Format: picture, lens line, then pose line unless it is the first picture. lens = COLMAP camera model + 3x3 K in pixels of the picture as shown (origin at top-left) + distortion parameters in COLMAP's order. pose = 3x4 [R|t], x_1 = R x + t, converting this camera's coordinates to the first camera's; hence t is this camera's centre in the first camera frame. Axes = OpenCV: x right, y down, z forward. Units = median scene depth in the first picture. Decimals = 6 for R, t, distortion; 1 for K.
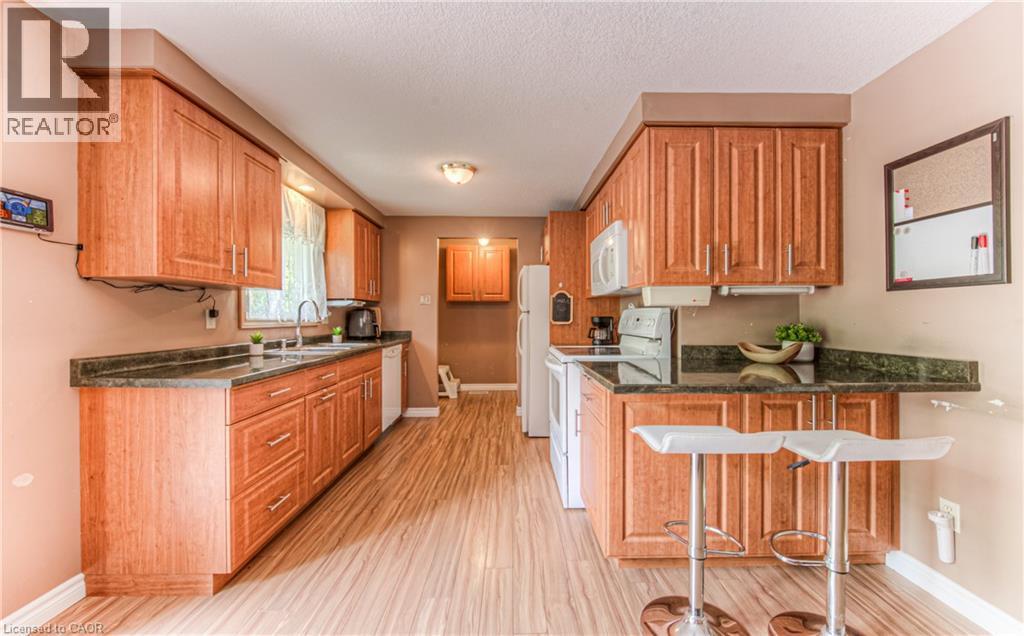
lens RADIAL K [[383.8, 0, 517.0], [0, 383.8, 316.6], [0, 0, 1]] dist [-0.005730, 0.000323]
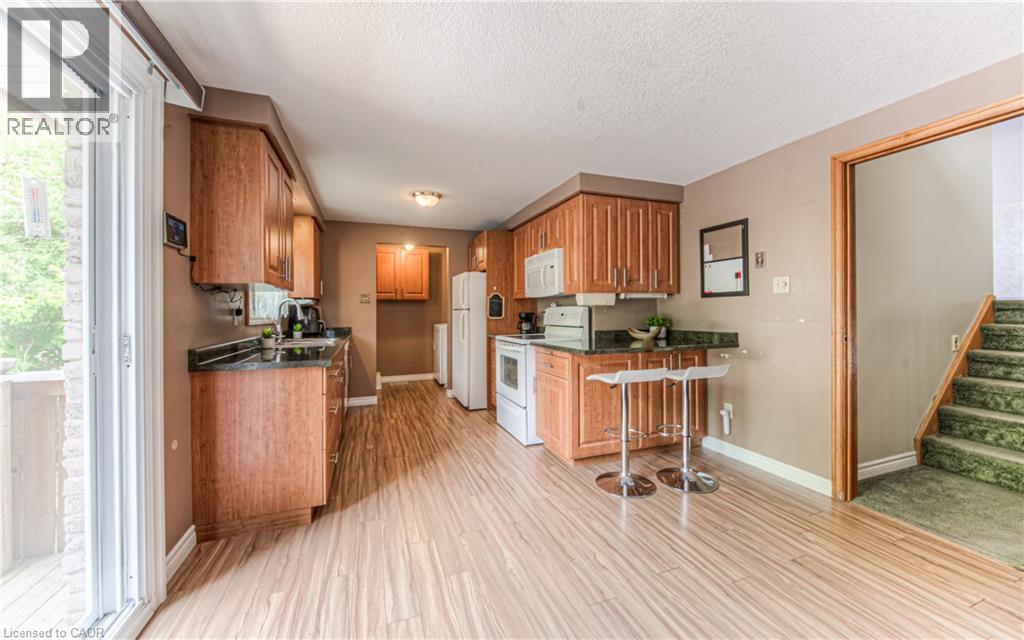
lens RADIAL K [[386.2, 0, 512.2], [0, 386.2, 312.3], [0, 0, 1]] dist [0.001910, -0.000477]
pose [[0.942445, -0.006307, 0.334303, -0.468922], [0.007194, 0.999973, -0.001418, -0.000161], [-0.334285, 0.003741, 0.942465, -0.412917]]
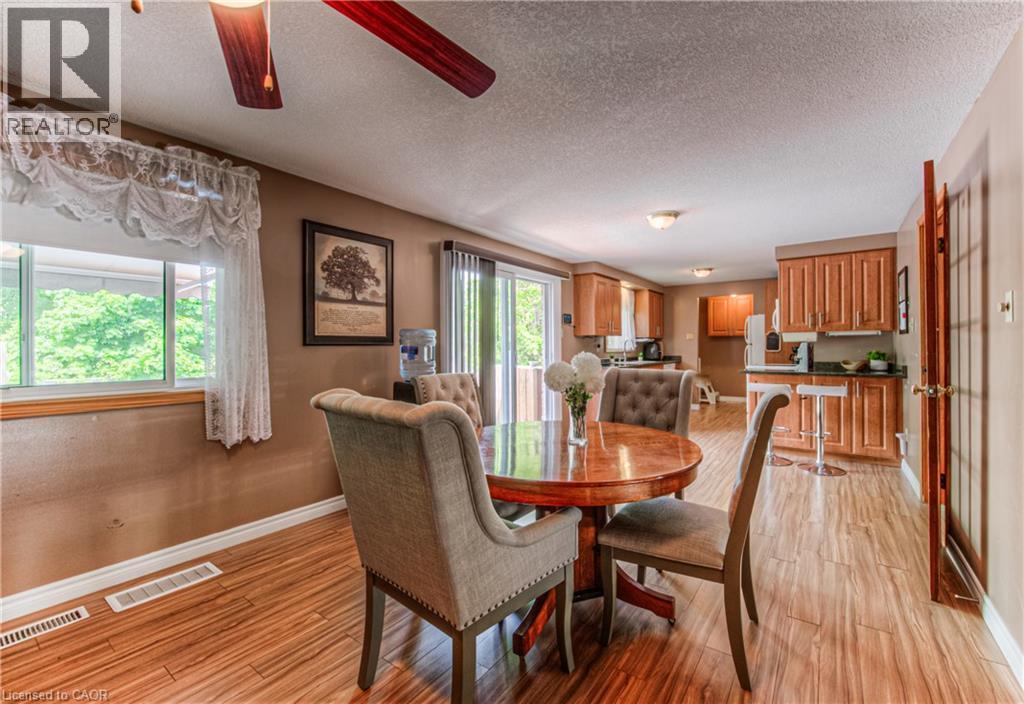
lens RADIAL K [[421.1, 0, 546.5], [0, 421.1, 350.0], [0, 0, 1]] dist [-0.012255, 0.000014]
pose [[0.815718, 0.001584, -0.578448, 0.636959], [0.002258, 0.999980, 0.005922, 0.000019], [0.578446, -0.006137, 0.815698, -1.726099]]
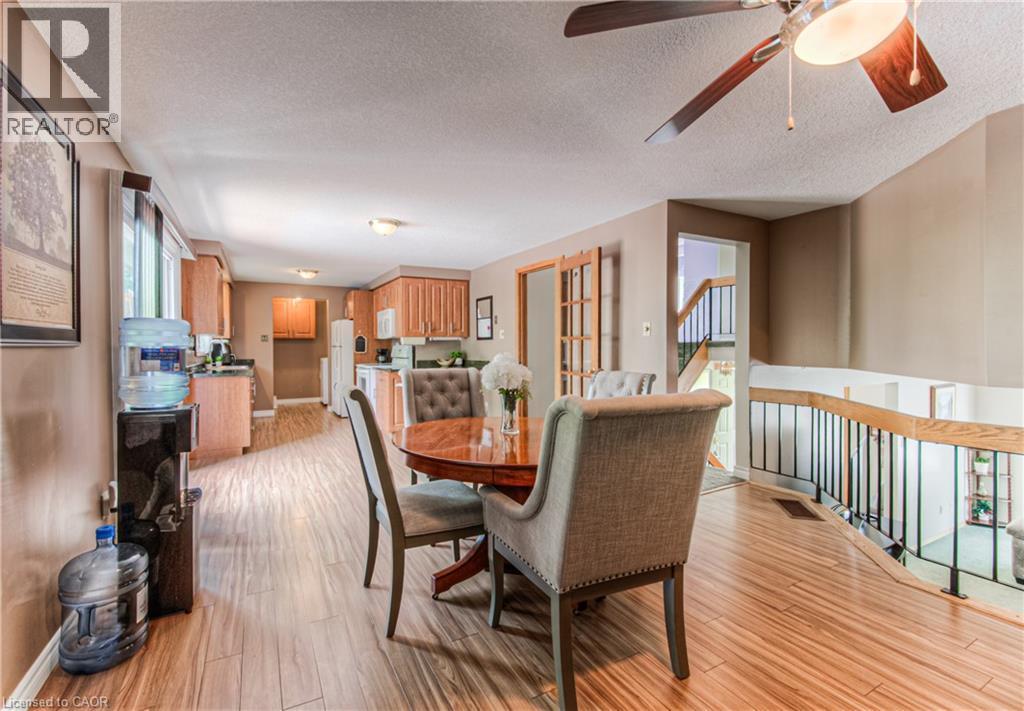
lens RADIAL K [[428.3, 0, 462.4], [0, 428.3, 356.2], [0, 0, 1]] dist [-0.002304, -0.000073]
pose [[0.910377, -0.012752, 0.413582, -0.504986], [0.005249, 0.999800, 0.019272, -0.004170], [-0.413745, -0.015374, 0.910263, -1.863296]]
